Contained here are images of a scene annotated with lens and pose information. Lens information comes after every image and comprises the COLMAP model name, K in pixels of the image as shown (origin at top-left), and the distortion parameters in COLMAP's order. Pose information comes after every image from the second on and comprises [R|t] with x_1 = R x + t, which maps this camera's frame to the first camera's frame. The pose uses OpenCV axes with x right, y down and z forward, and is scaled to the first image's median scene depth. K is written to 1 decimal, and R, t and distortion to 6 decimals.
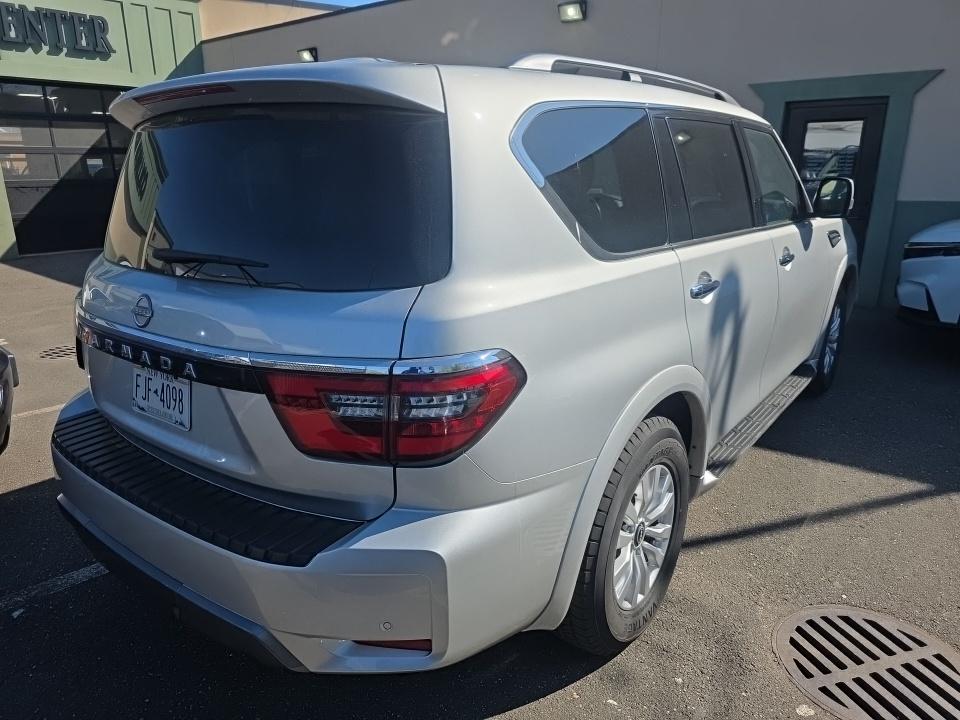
lens RADIAL K [[650.5, 0, 480.0], [0, 650.5, 360.0], [0, 0, 1]] dist [0.002301, 0.001107]
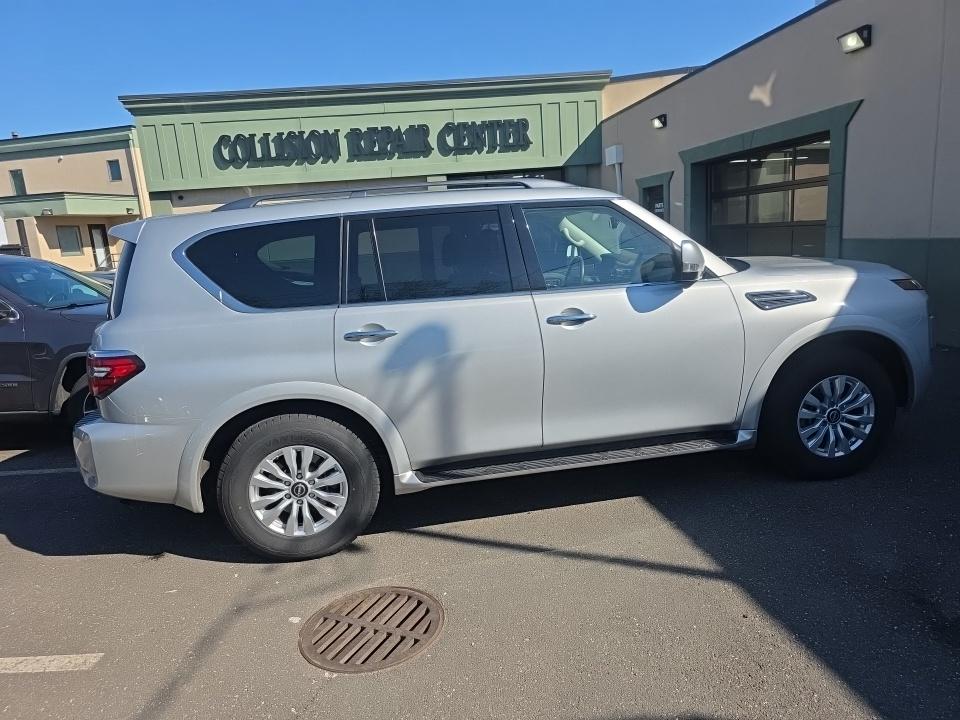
lens RADIAL K [[640.2, 0, 480.7], [0, 640.2, 385.0], [0, 0, 1]] dist [-0.027197, -0.001670]
pose [[0.743845, 0.098954, -0.660986, 0.268597], [-0.117232, 0.992964, 0.016725, -0.009347], [0.657990, 0.065048, 0.750212, 0.023753]]
